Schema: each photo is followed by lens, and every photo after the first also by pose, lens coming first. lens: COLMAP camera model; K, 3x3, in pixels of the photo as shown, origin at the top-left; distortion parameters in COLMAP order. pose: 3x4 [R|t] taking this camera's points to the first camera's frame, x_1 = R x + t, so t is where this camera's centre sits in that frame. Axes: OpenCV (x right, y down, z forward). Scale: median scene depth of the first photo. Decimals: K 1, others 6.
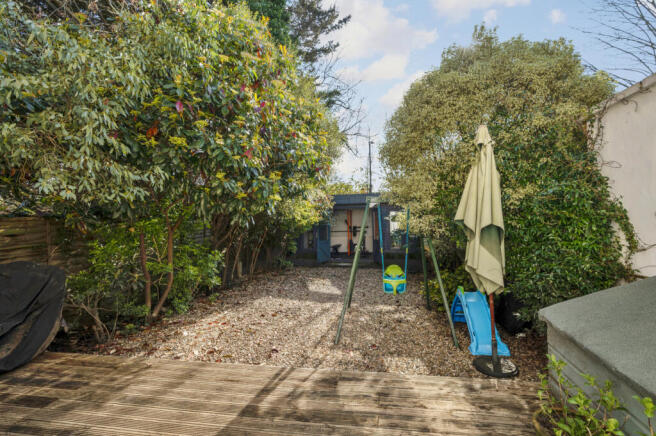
lens RADIAL K [[256.9, 0, 326.7], [0, 256.9, 218.5], [0, 0, 1]] dist [-0.002501, -0.000193]
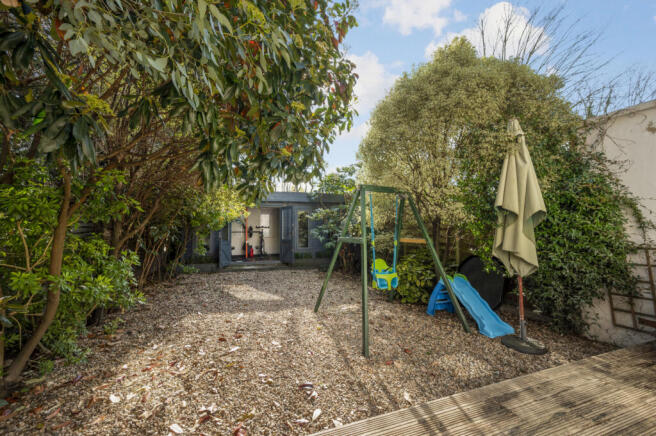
lens RADIAL K [[256.9, 0, 328.7], [0, 256.9, 219.6], [0, 0, 1]] dist [-0.002501, -0.000193]
pose [[0.887496, 0.027856, 0.459973, -0.374778], [-0.024134, 0.999611, -0.013972, 0.061180], [-0.460184, 0.001299, 0.887823, 0.285379]]
